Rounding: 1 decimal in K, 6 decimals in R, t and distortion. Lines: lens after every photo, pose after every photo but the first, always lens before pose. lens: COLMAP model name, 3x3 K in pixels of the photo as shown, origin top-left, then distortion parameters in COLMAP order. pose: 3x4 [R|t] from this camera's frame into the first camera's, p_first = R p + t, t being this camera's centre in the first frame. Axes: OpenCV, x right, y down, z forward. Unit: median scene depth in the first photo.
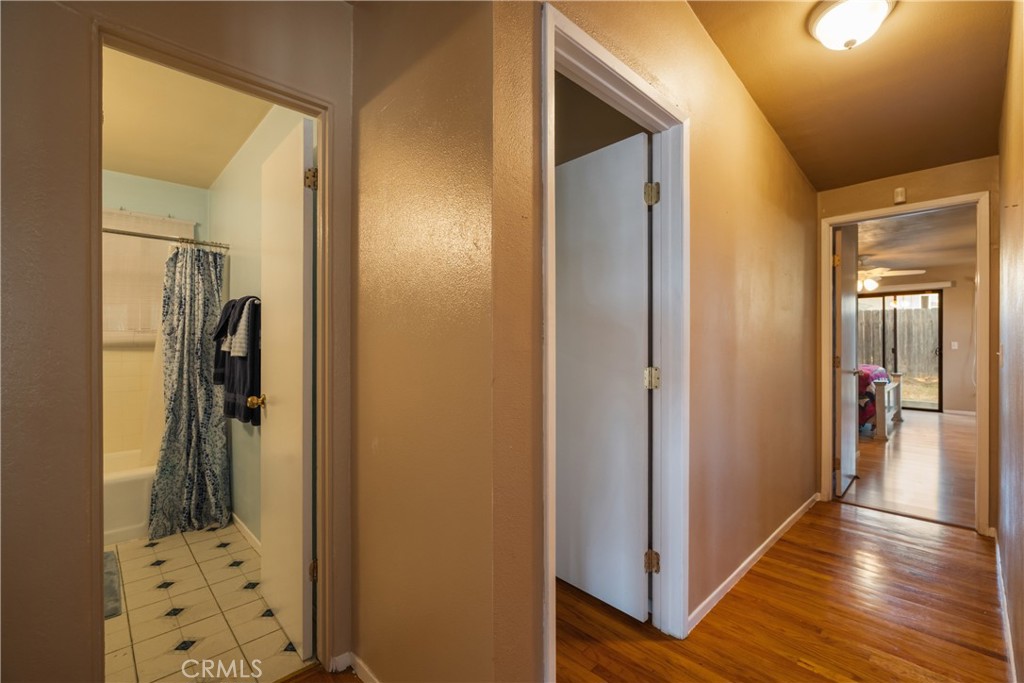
lens RADIAL K [[449.4, 0, 512.9], [0, 449.4, 342.2], [0, 0, 1]] dist [-0.003646, -0.000352]
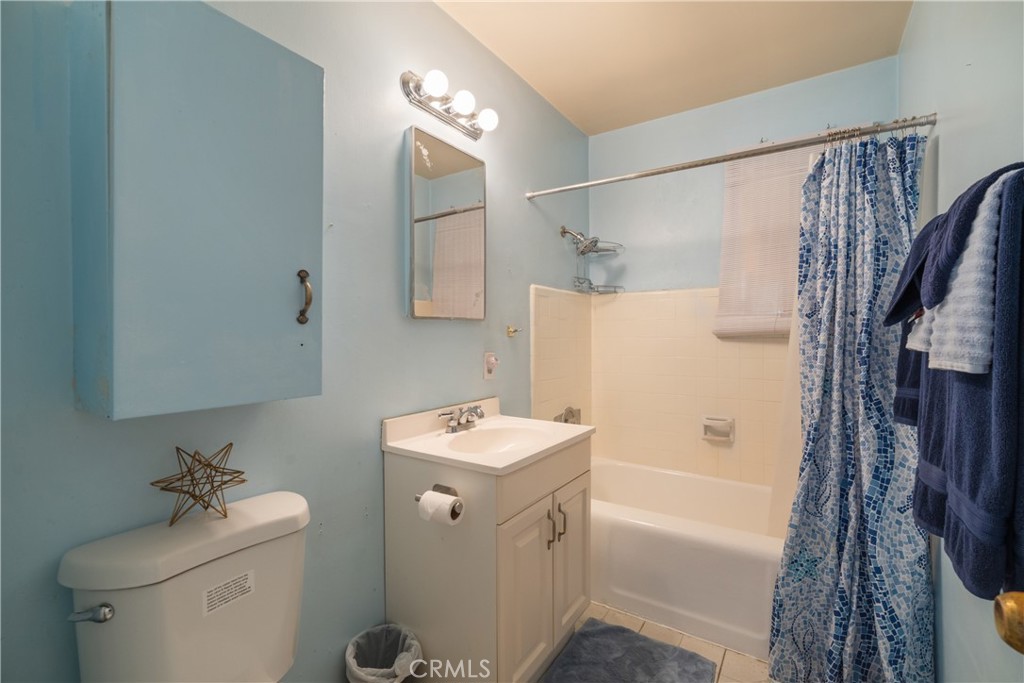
lens RADIAL K [[449.4, 0, 512.2], [0, 449.4, 338.4], [0, 0, 1]] dist [-0.003646, -0.000352]
pose [[0.226535, 0.008773, -0.973963, -0.311848], [0.006541, 0.999923, 0.010529, 0.002241], [0.973981, -0.008756, 0.226460, 0.519160]]
